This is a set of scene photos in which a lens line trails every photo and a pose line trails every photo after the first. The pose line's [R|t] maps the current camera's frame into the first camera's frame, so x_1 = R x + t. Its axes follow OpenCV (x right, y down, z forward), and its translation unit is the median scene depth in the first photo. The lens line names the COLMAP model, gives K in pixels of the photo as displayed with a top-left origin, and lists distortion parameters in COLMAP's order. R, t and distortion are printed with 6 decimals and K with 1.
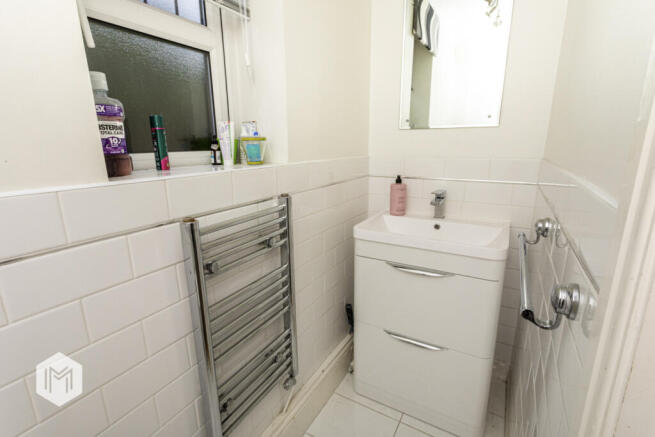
lens RADIAL K [[309.9, 0, 327.5], [0, 309.9, 218.5], [0, 0, 1]] dist [-0.000697, -0.000193]
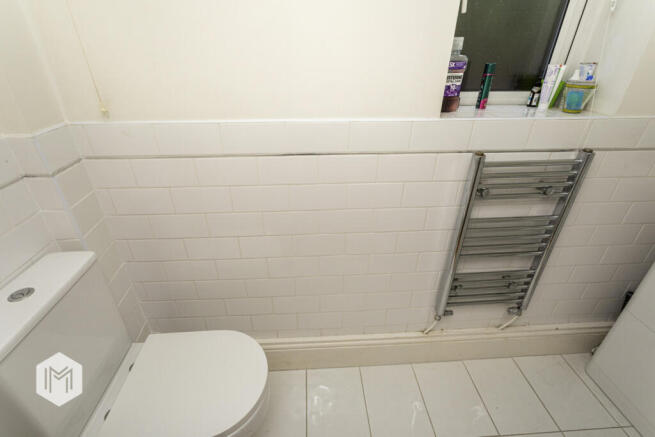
lens RADIAL K [[309.9, 0, 327.5], [0, 309.9, 218.5], [0, 0, 1]] dist [-0.000697, -0.000193]
pose [[0.565798, 0.416528, -0.711601, 0.196471], [-0.208700, 0.907266, 0.365120, -0.070685], [0.797695, -0.058073, 0.600259, -0.275731]]
